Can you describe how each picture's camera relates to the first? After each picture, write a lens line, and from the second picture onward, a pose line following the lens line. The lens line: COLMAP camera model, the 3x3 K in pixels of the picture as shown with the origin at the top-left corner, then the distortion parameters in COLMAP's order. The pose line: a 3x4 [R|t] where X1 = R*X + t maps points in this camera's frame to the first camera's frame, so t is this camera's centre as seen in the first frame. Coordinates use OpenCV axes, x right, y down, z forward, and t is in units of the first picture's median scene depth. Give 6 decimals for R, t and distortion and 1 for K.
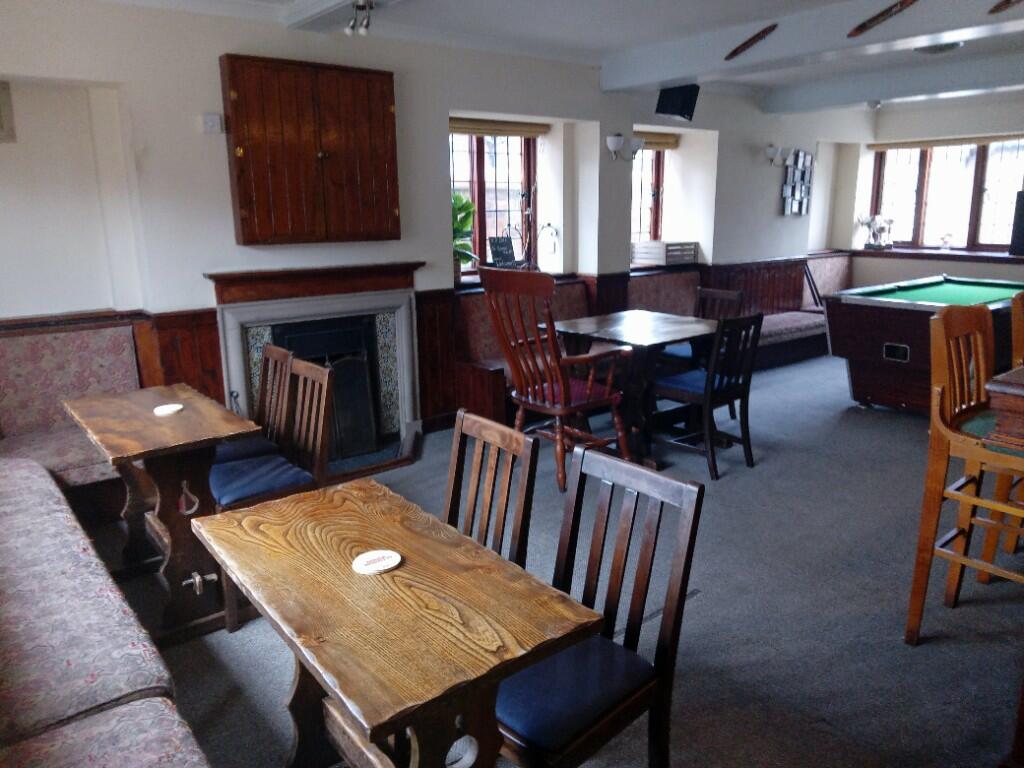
lens RADIAL K [[761.3, 0, 512.0], [0, 761.3, 384.0], [0, 0, 1]] dist [0.072208, -0.118908]
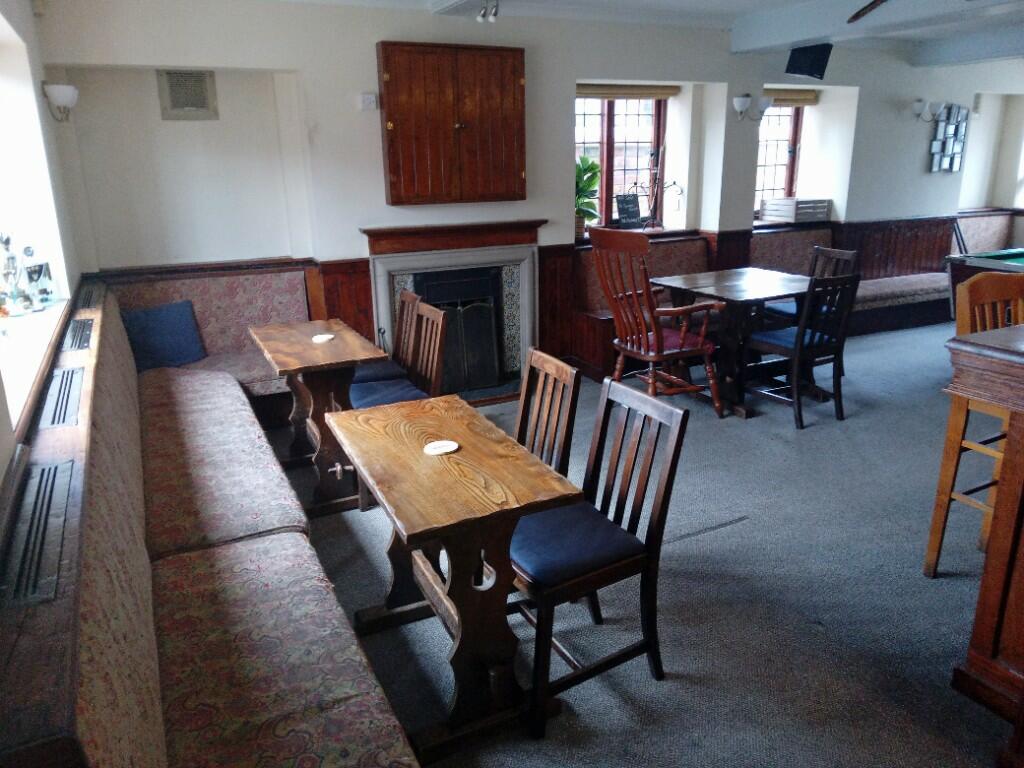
lens RADIAL K [[761.3, 0, 512.0], [0, 761.3, 384.0], [0, 0, 1]] dist [0.072208, -0.118908]
pose [[0.976320, 0.057100, -0.208660, 0.098578], [-0.043526, 0.996661, 0.069078, 0.005604], [0.211908, -0.058360, 0.975546, -0.137891]]
